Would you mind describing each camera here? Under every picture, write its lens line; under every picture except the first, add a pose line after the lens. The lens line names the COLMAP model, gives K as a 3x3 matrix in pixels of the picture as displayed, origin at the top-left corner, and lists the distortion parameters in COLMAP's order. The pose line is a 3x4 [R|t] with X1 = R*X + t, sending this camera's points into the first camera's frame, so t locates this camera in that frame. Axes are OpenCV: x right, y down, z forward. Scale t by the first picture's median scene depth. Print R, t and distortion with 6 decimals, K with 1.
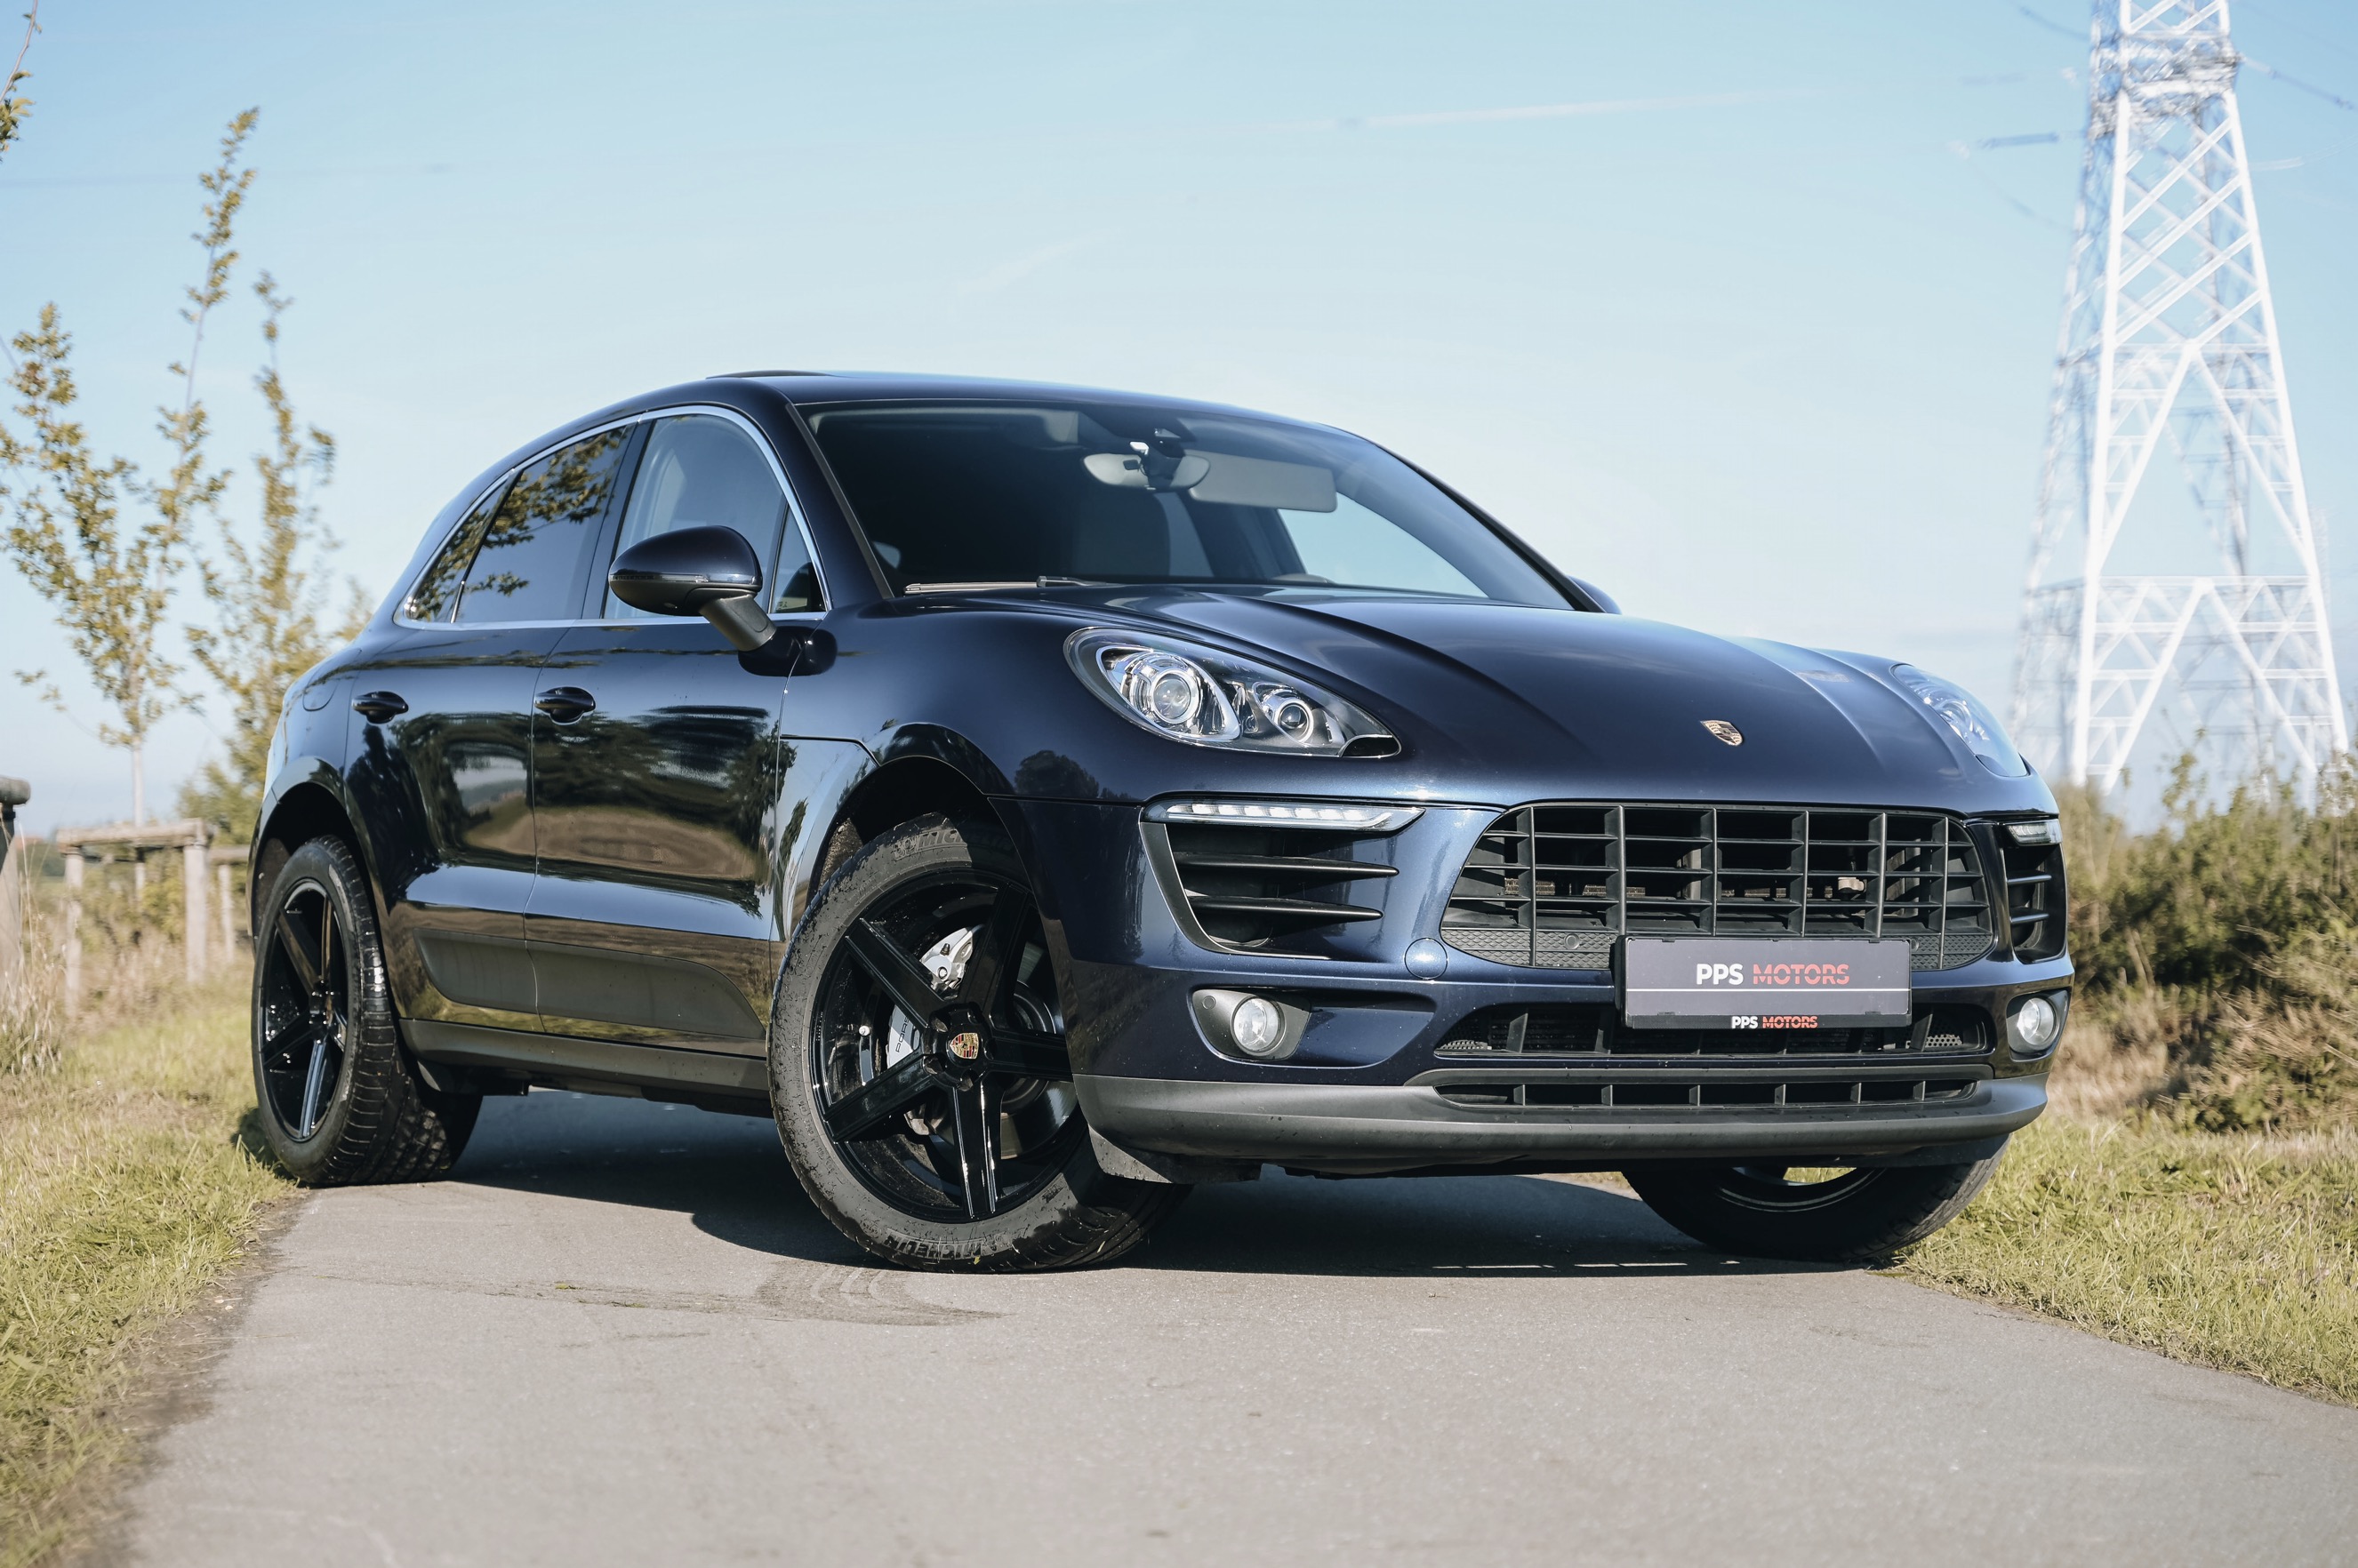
lens RADIAL K [[4649.3, 0, 1193.4], [0, 4649.3, 805.2], [0, 0, 1]] dist [-0.004373, 0.000000]
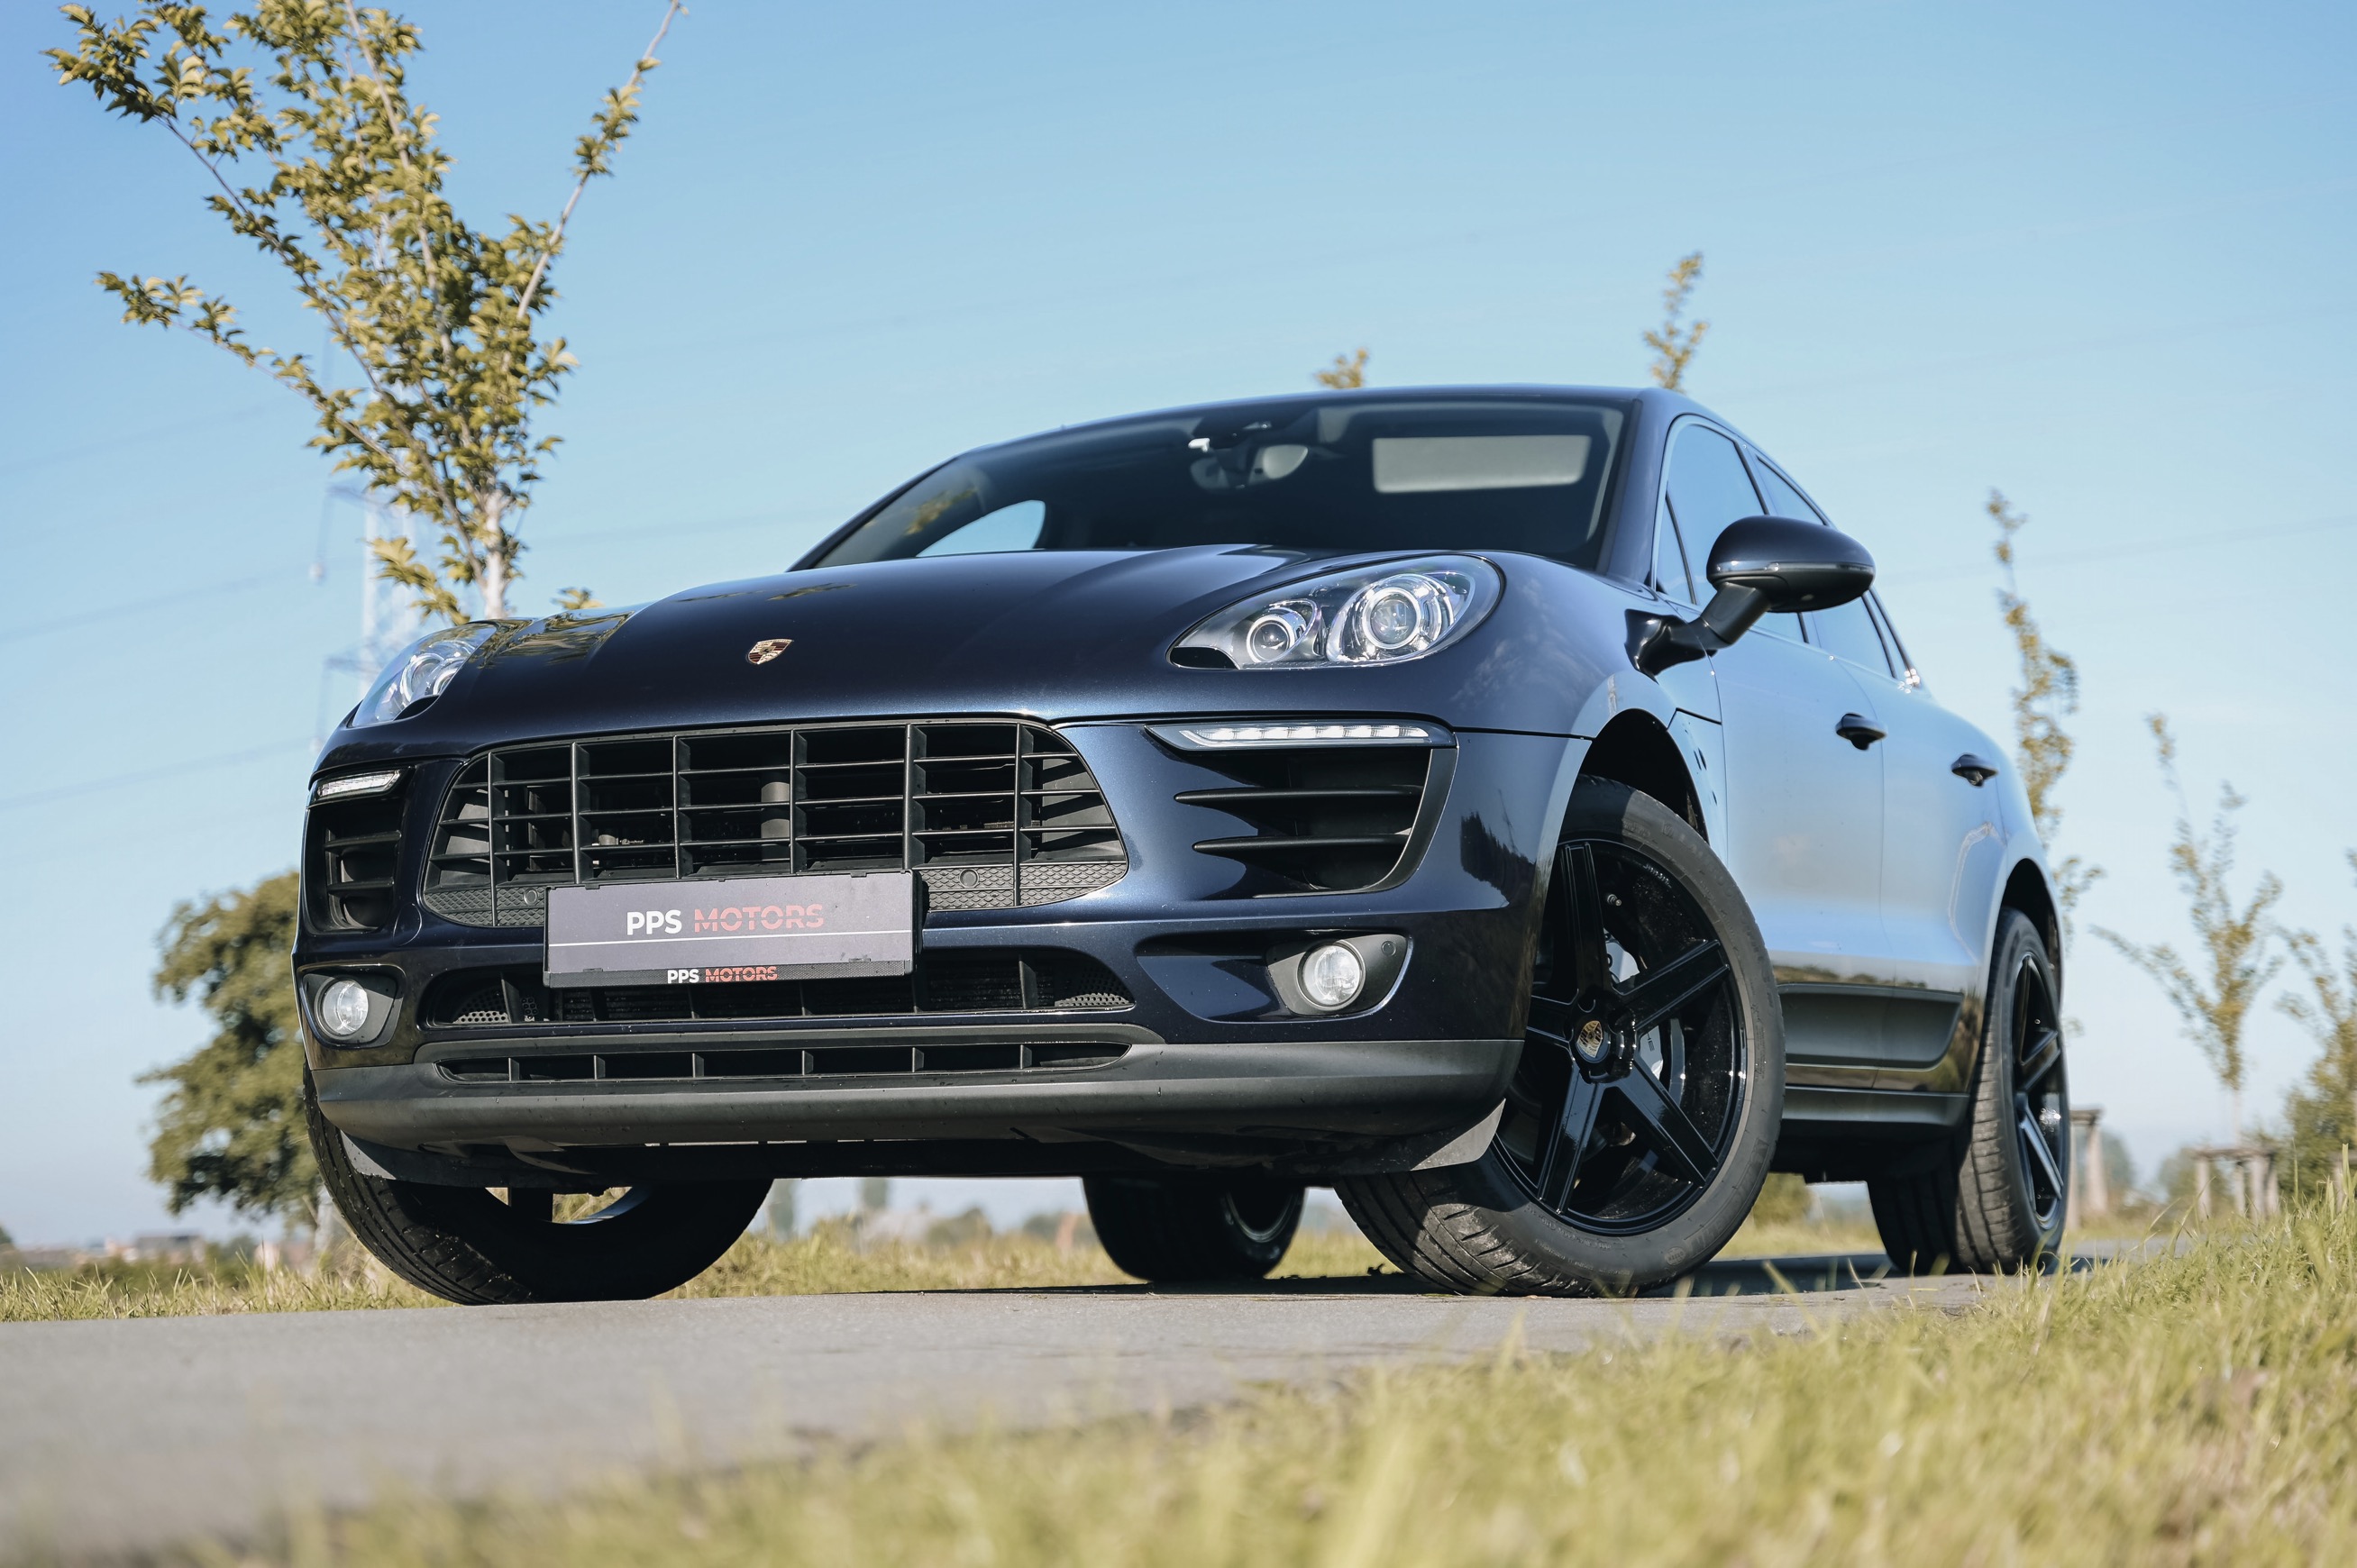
lens RADIAL K [[4419.0, 0, 1177.0], [0, 4419.0, 782.6], [0, 0, 1]] dist [-0.064029, 0.000000]
pose [[0.866913, -0.073020, -0.493082, 0.125567], [0.031205, 0.995222, -0.092519, 0.028613], [0.497482, 0.064820, 0.865049, 0.213764]]
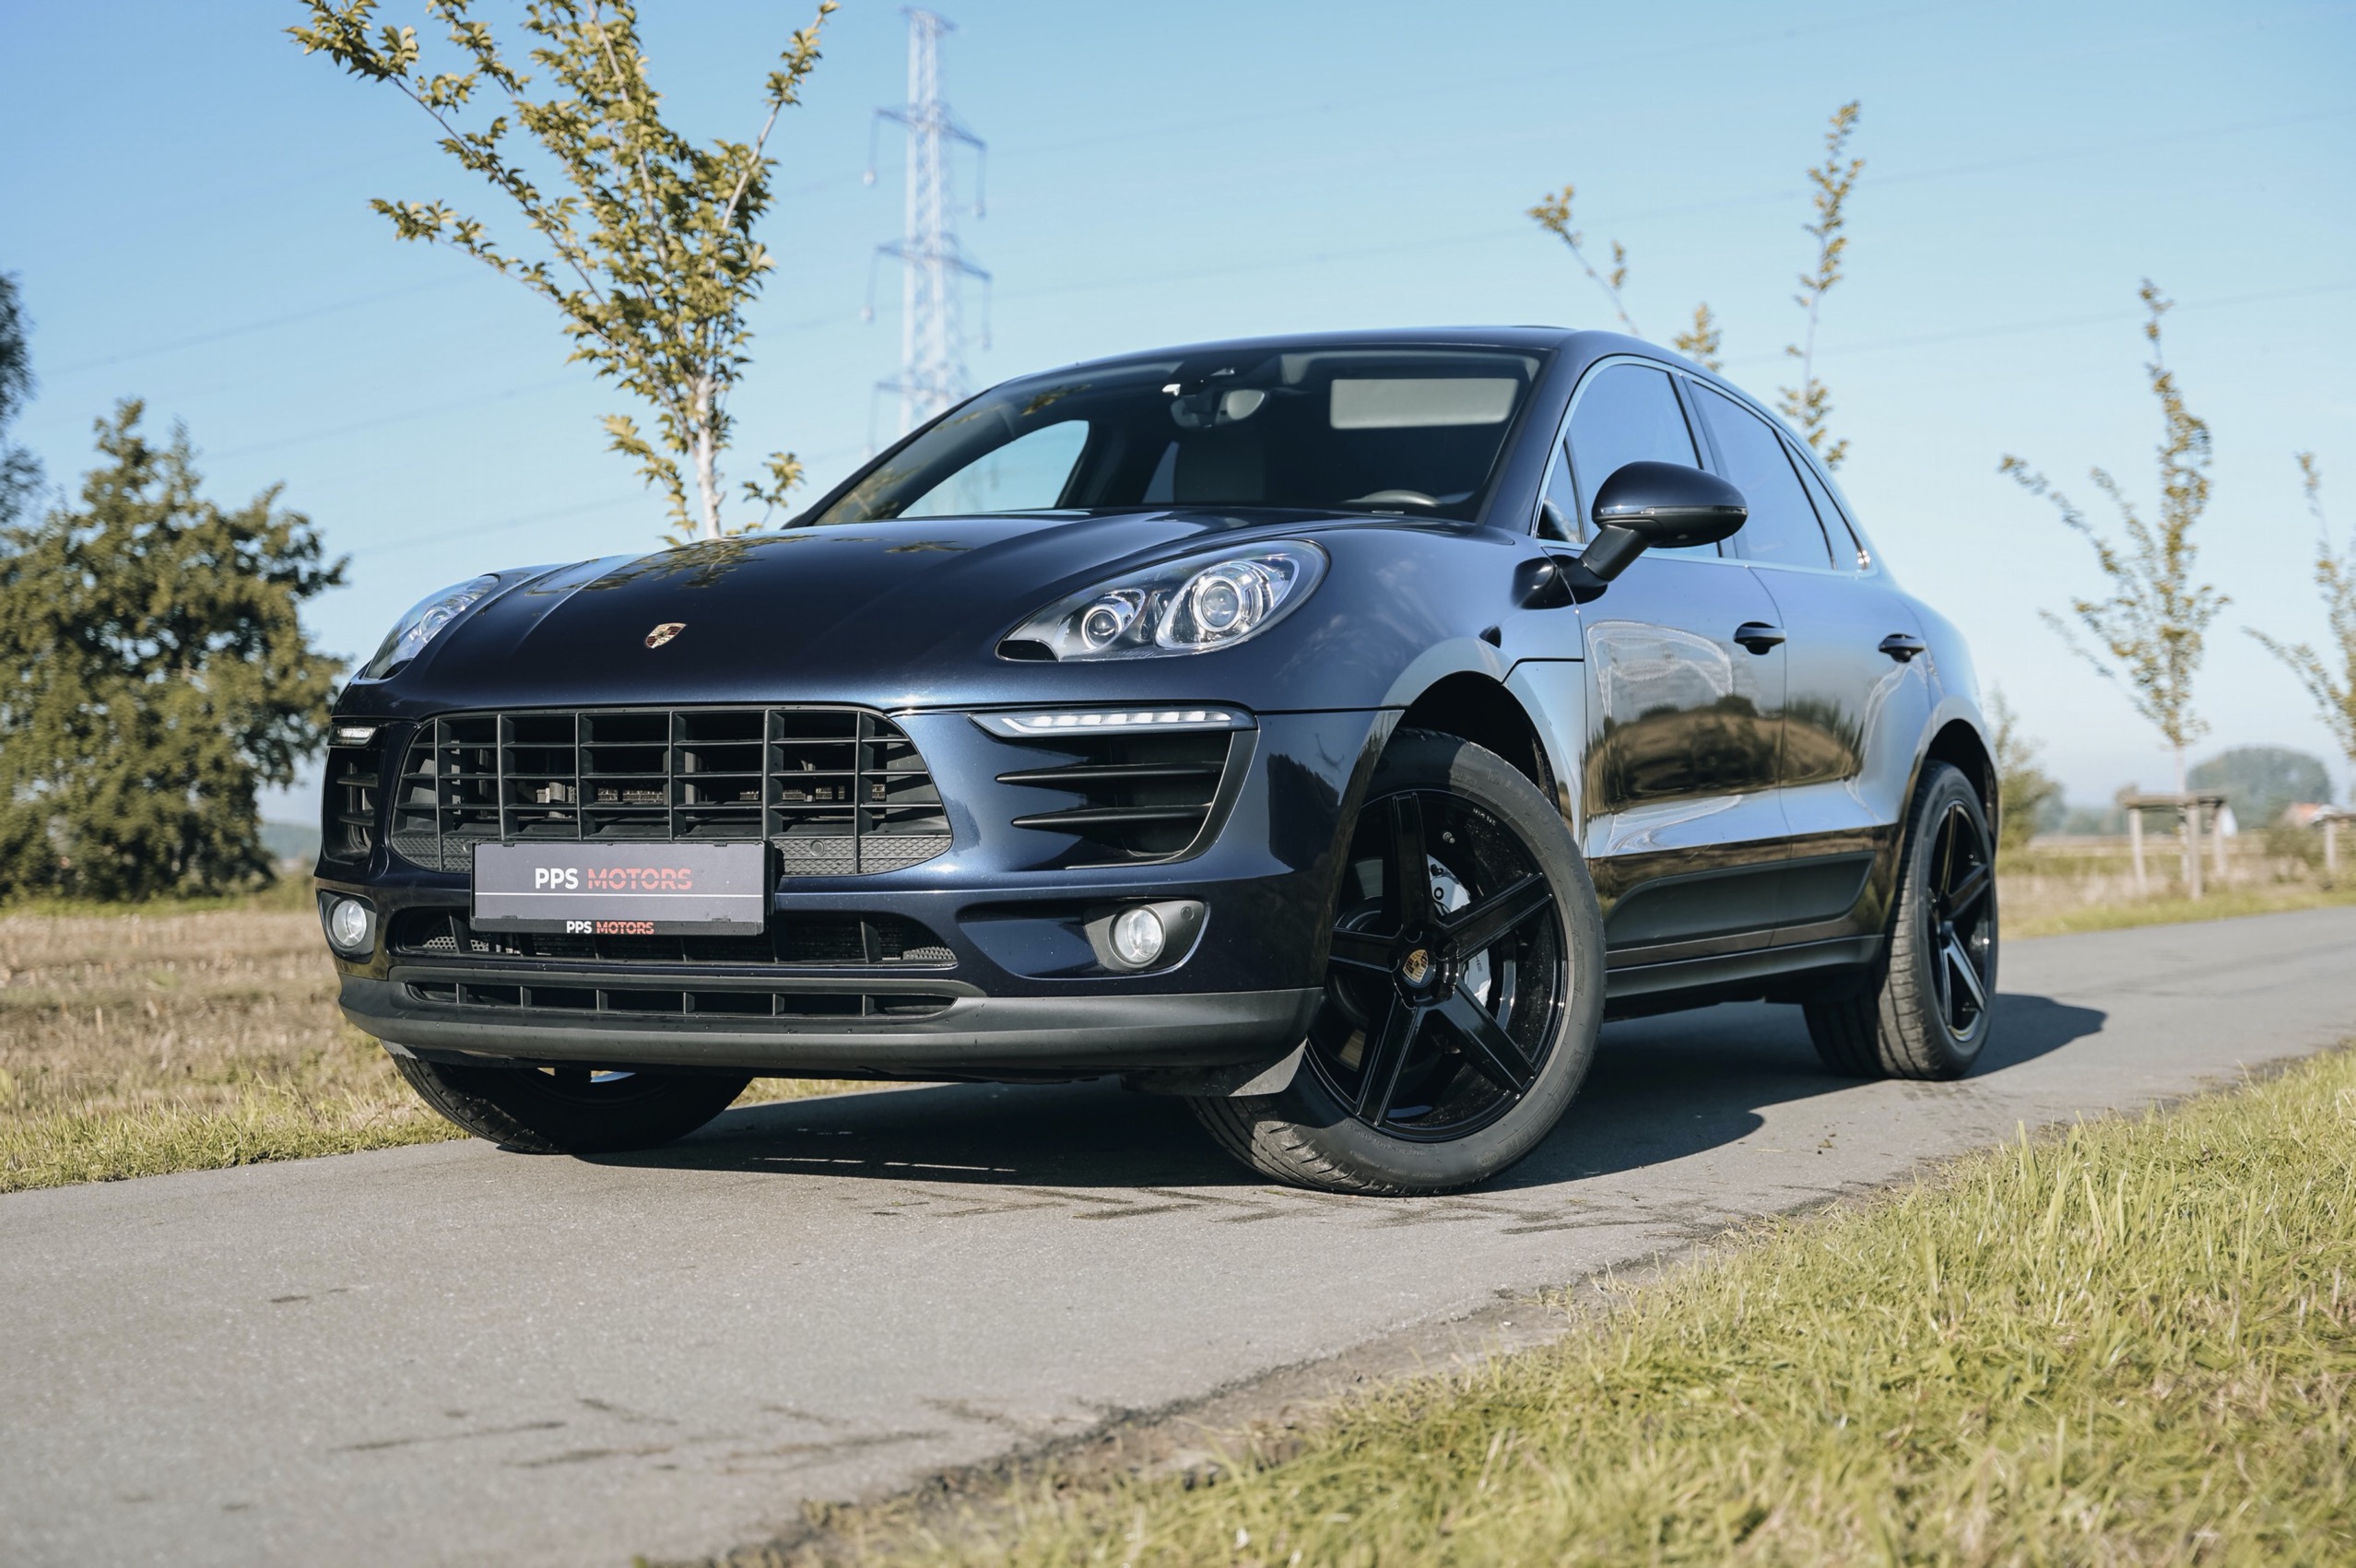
lens RADIAL K [[3459.1, 0, 1173.9], [0, 3459.1, 814.4], [0, 0, 1]] dist [-0.004357, 0.000000]
pose [[0.806355, -0.015186, -0.591237, 0.141037], [0.021643, 0.999758, 0.003839, 0.008268], [0.591036, -0.015892, 0.806489, 0.258683]]
